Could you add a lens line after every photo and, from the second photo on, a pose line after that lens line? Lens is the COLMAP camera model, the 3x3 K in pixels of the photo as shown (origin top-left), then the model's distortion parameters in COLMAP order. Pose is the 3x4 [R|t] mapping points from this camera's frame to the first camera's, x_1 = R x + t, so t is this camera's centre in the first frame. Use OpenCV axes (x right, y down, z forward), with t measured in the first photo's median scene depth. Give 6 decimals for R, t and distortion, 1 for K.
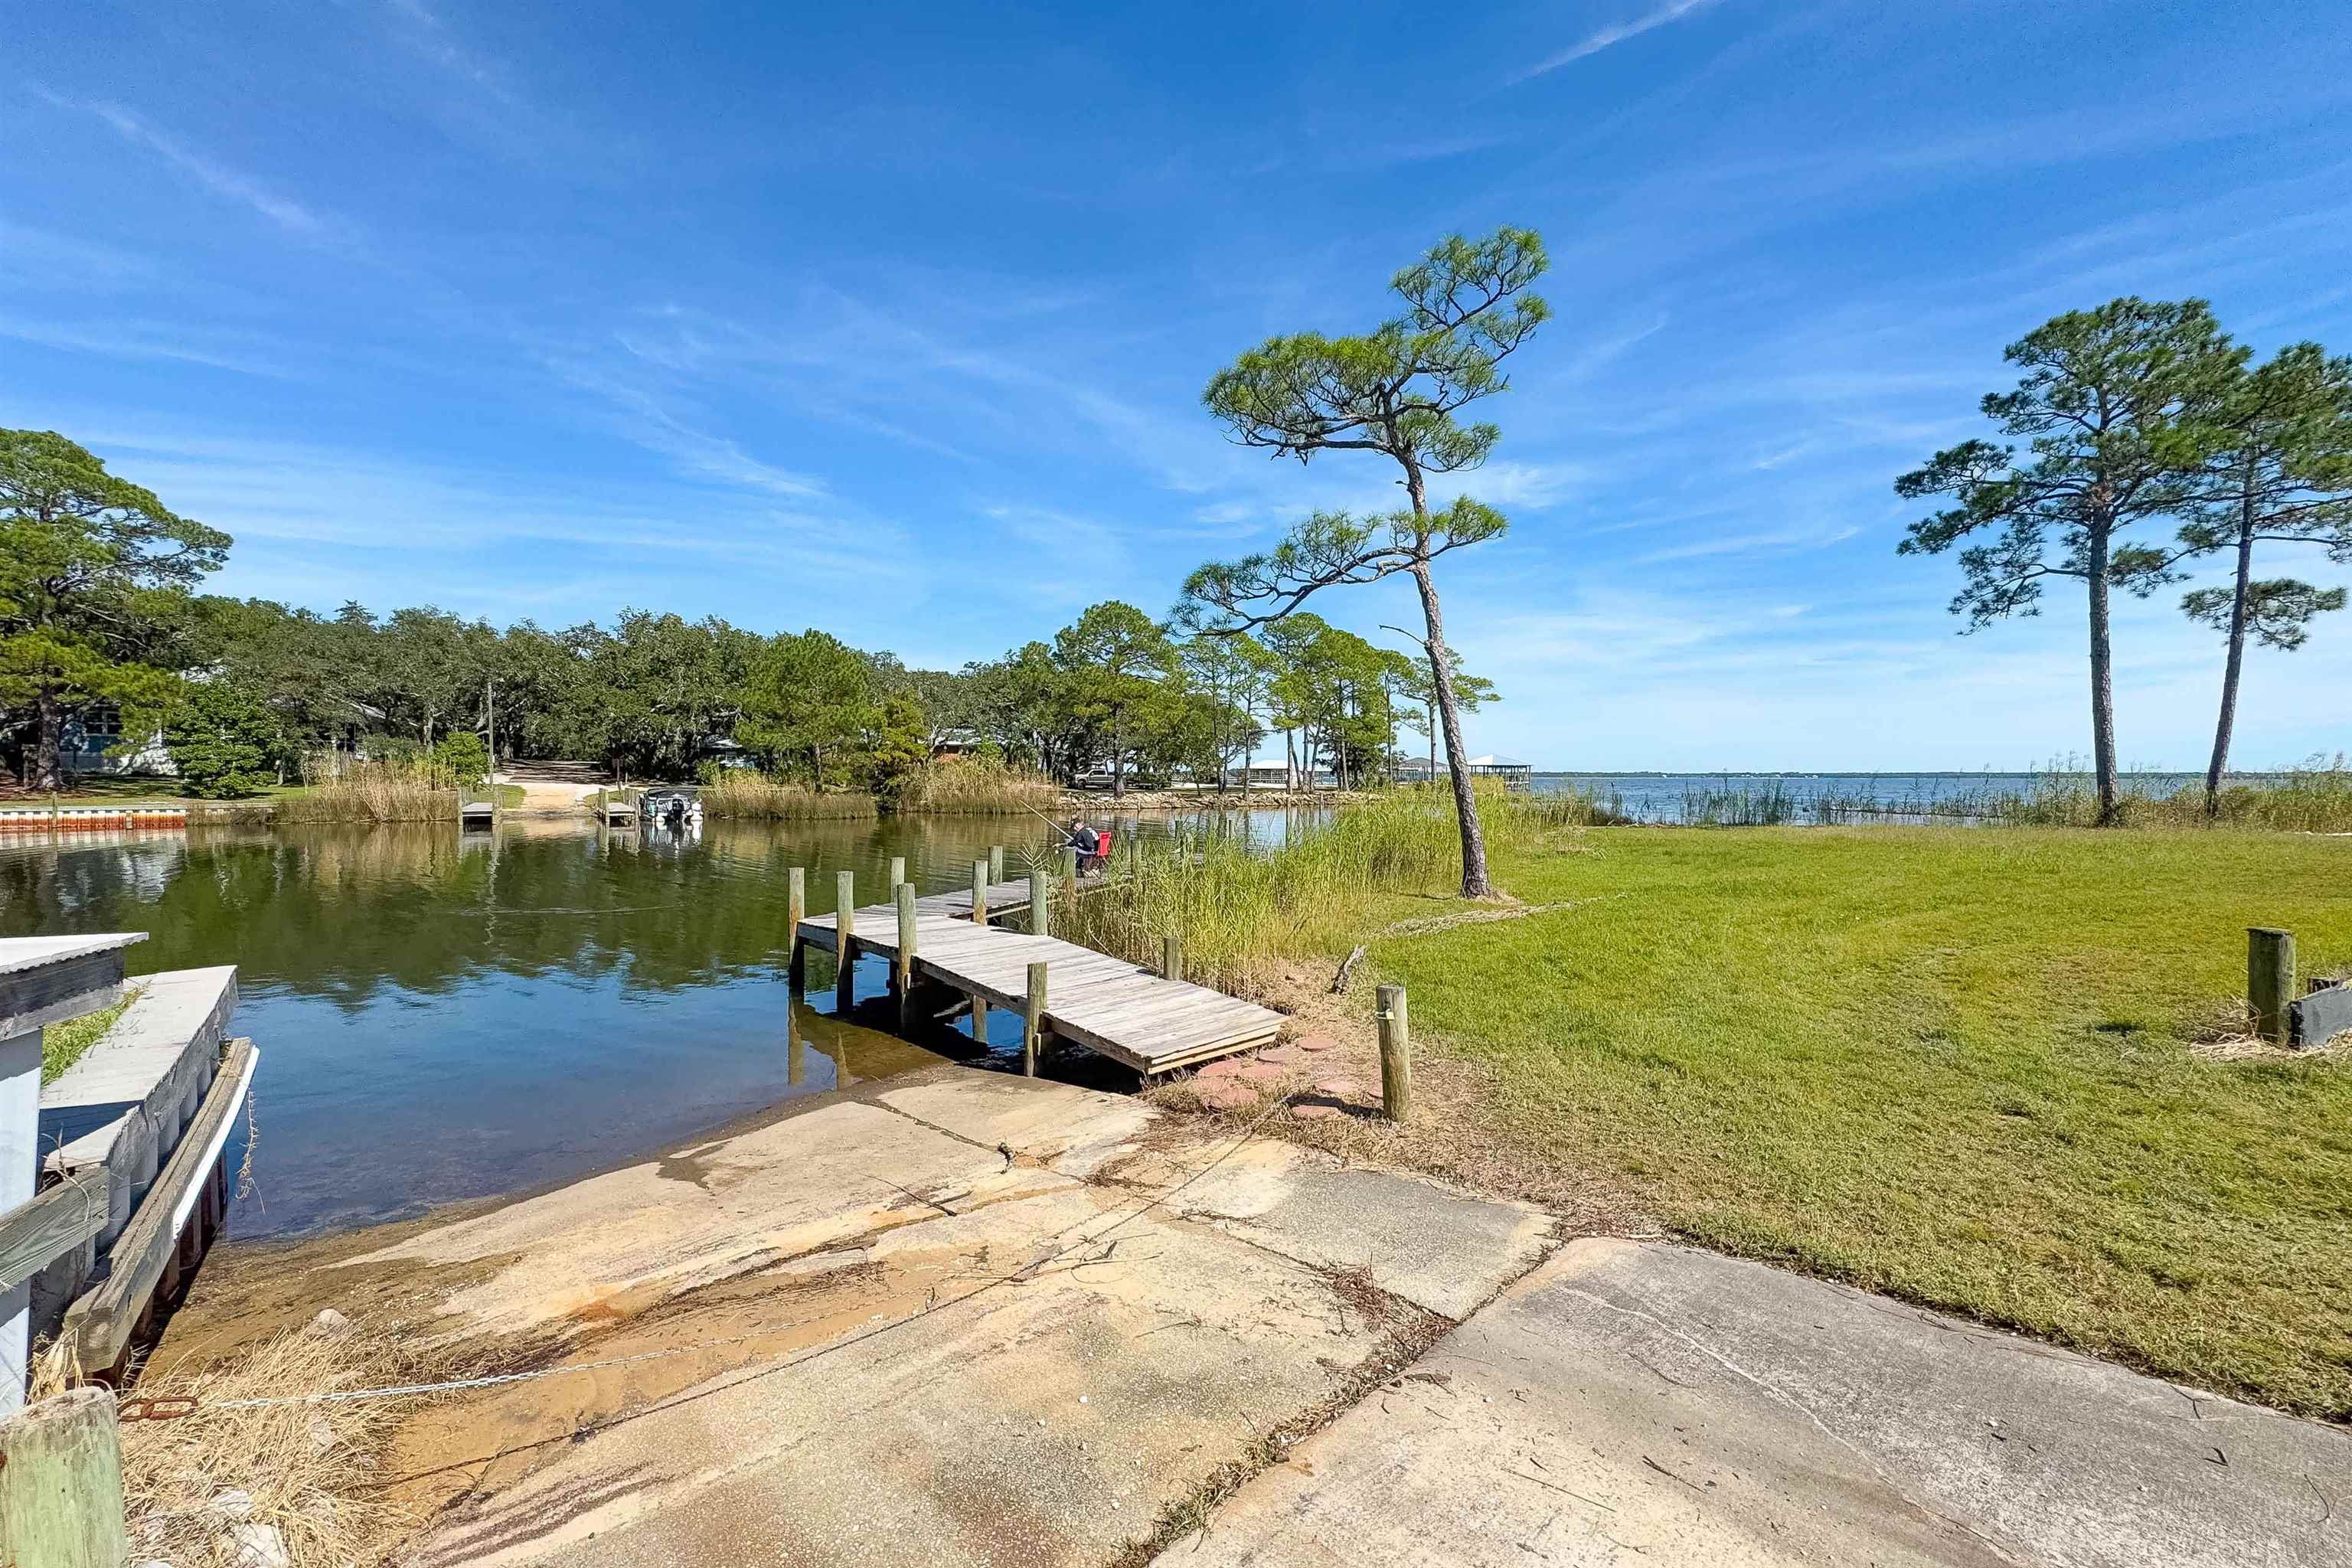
lens RADIAL K [[934.3, 0, 1176.0], [0, 934.3, 784.0], [0, 0, 1]] dist [-0.003256, -0.000122]
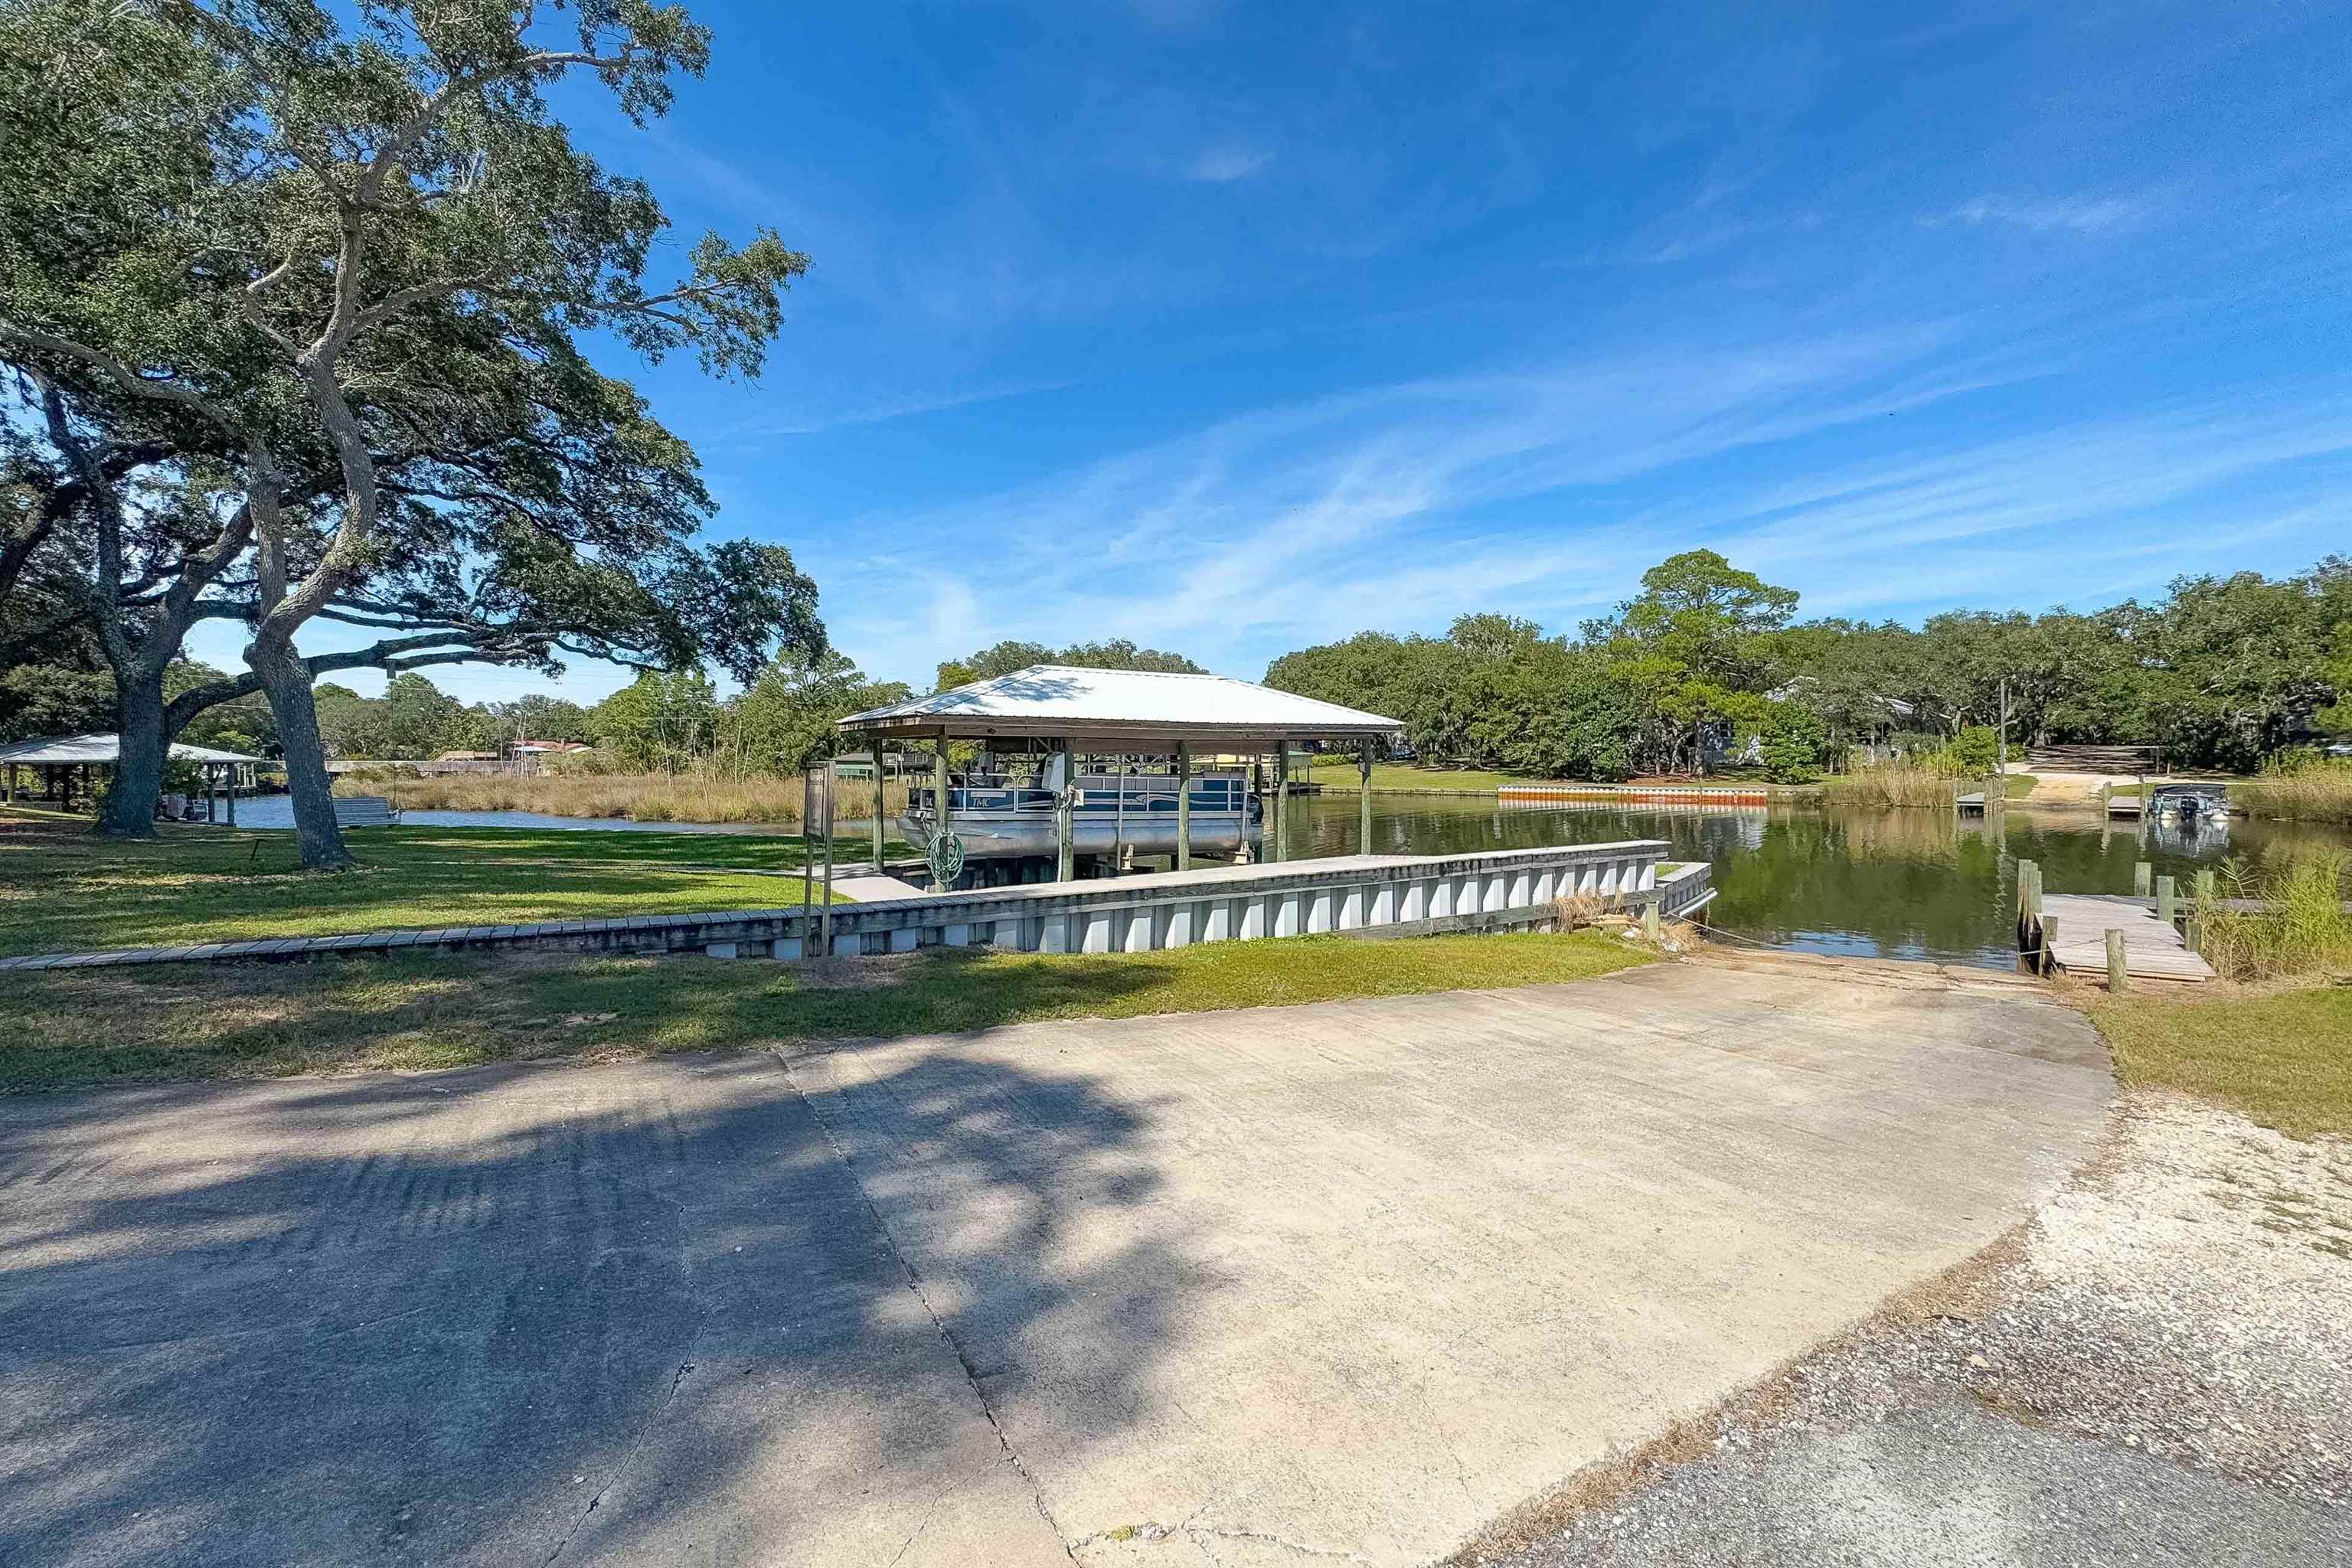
lens RADIAL K [[943.7, 0, 1171.6], [0, 943.7, 773.7], [0, 0, 1]] dist [-0.001024, -0.000203]
pose [[0.168850, 0.013361, -0.985551, 0.162074], [-0.002052, 0.999911, 0.013205, -0.012511], [0.985640, -0.000208, 0.168863, -0.117136]]
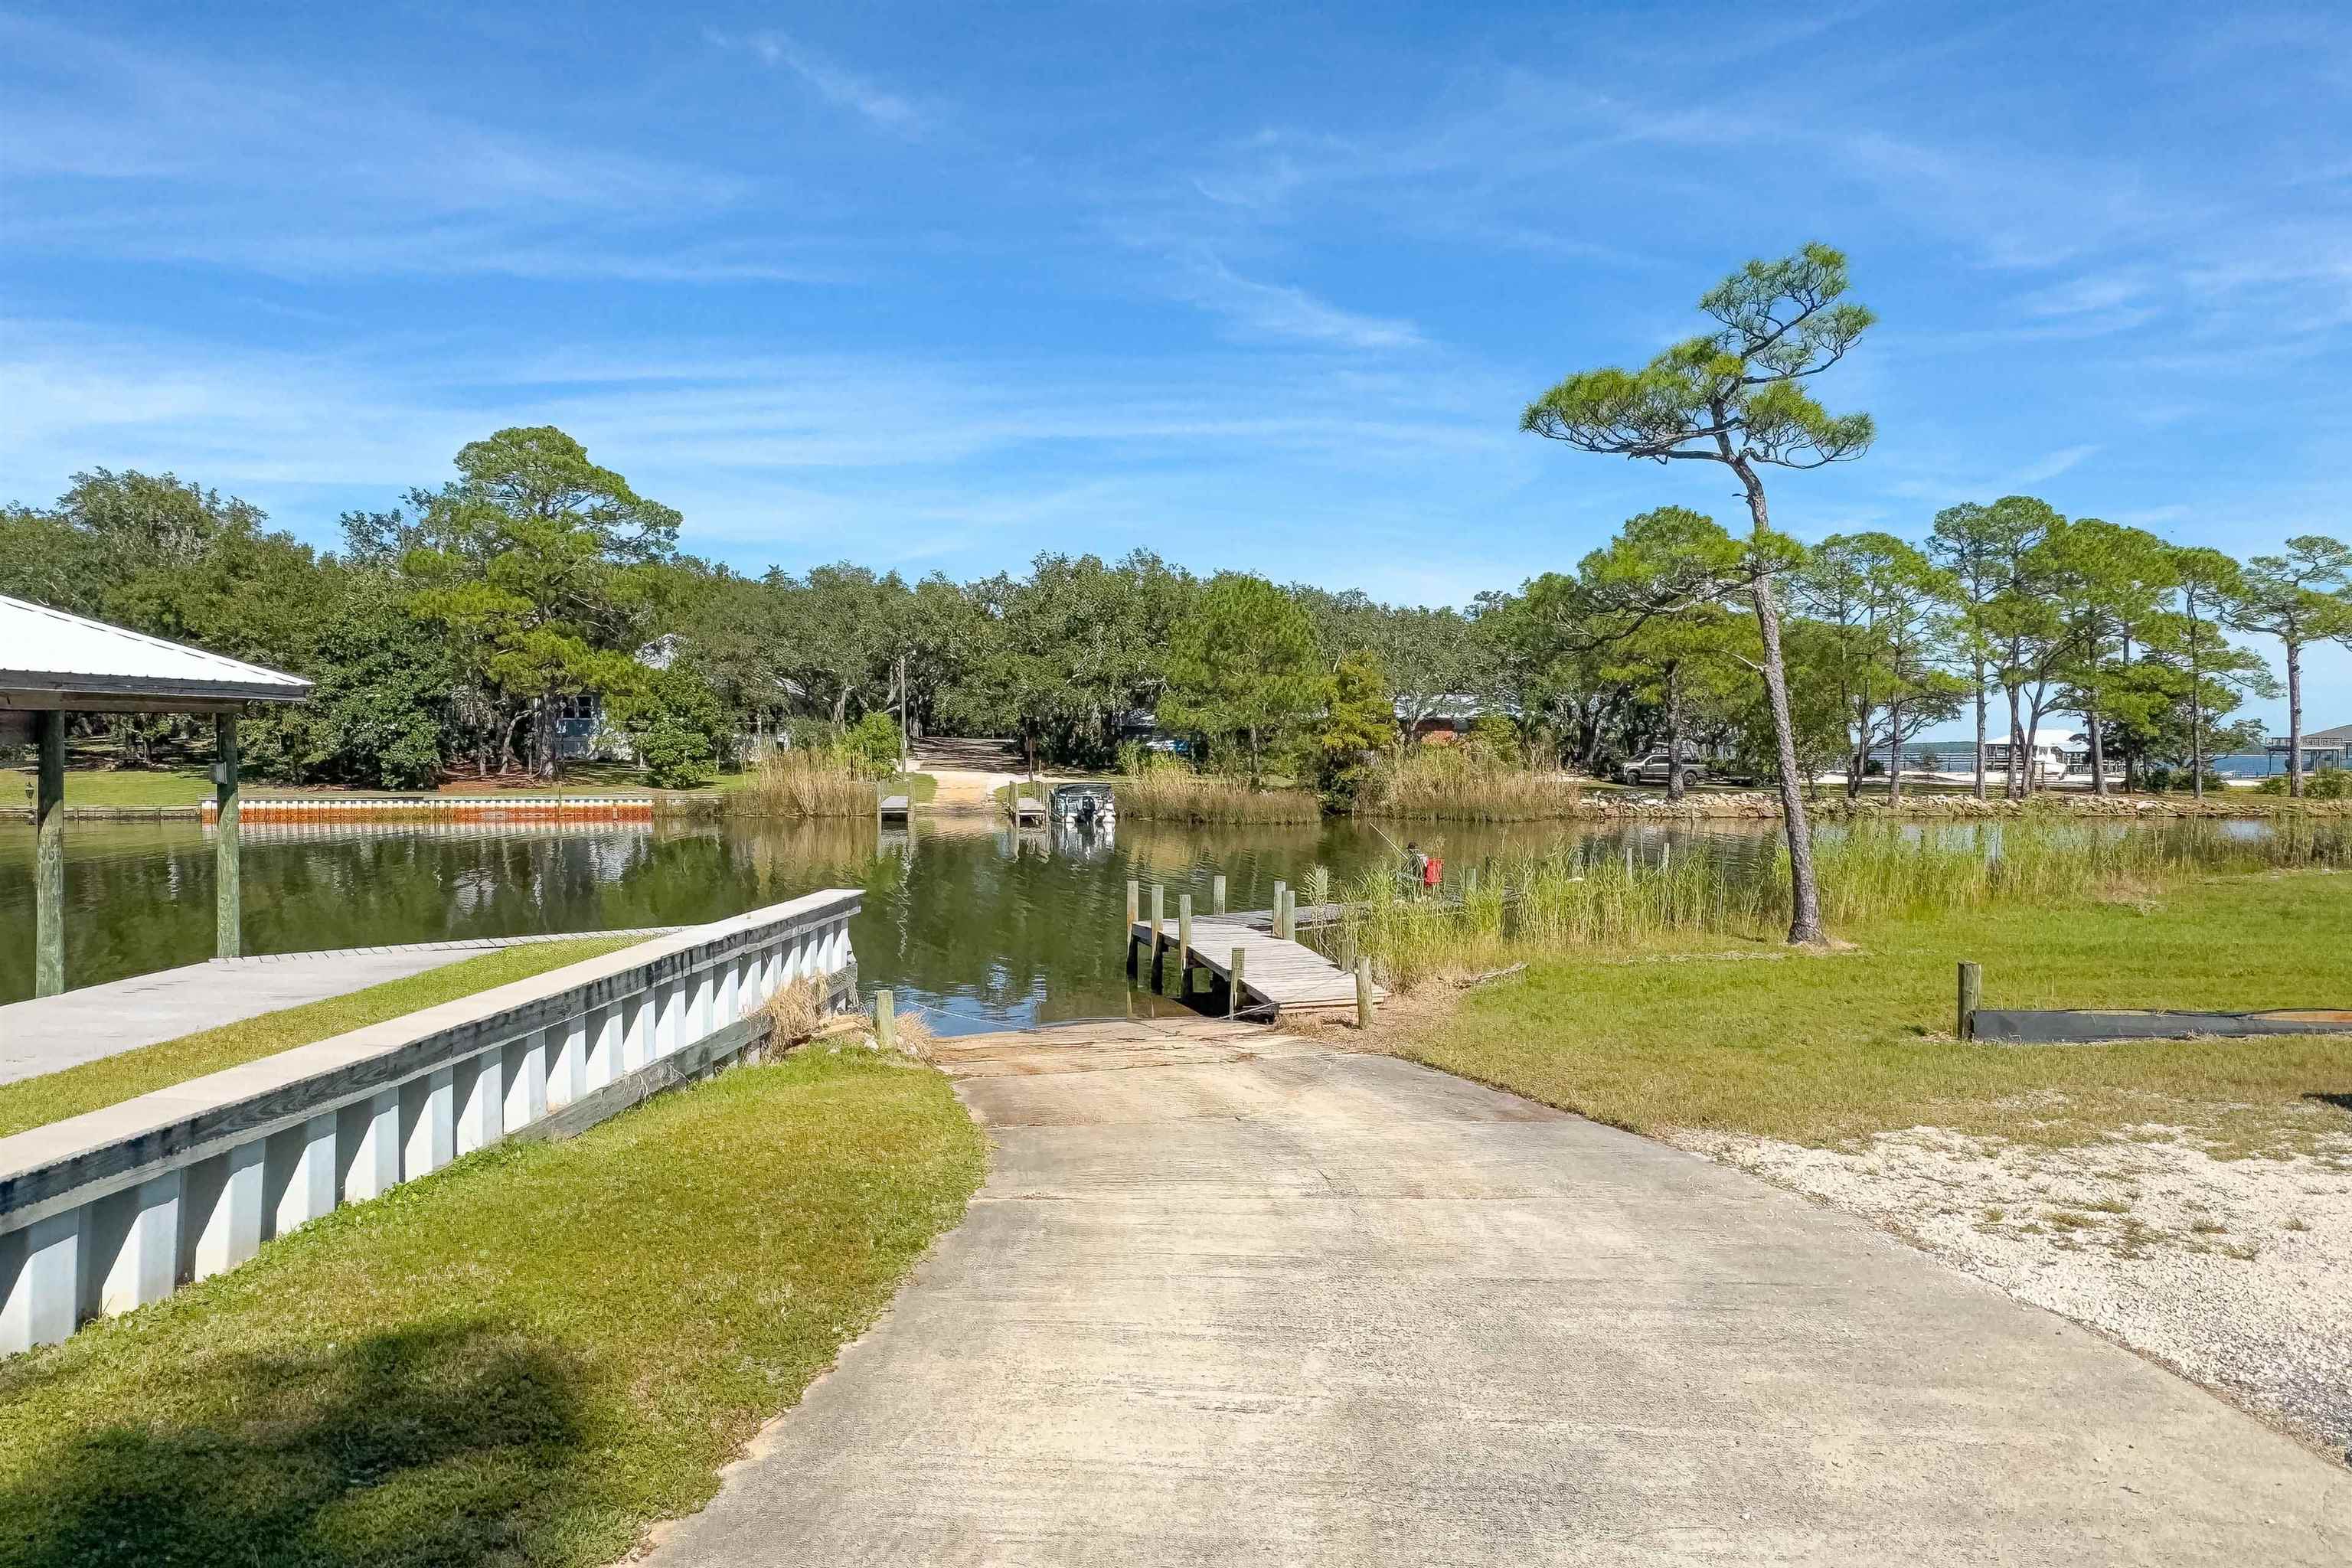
lens RADIAL K [[1518.8, 0, 1176.0], [0, 1518.8, 784.0], [0, 0, 1]] dist [0.000175, 0.000377]
pose [[0.901413, 0.013492, -0.432750, 0.098747], [-0.007036, 0.999839, 0.016518, -0.014056], [0.432903, -0.011845, 0.901363, -0.153420]]
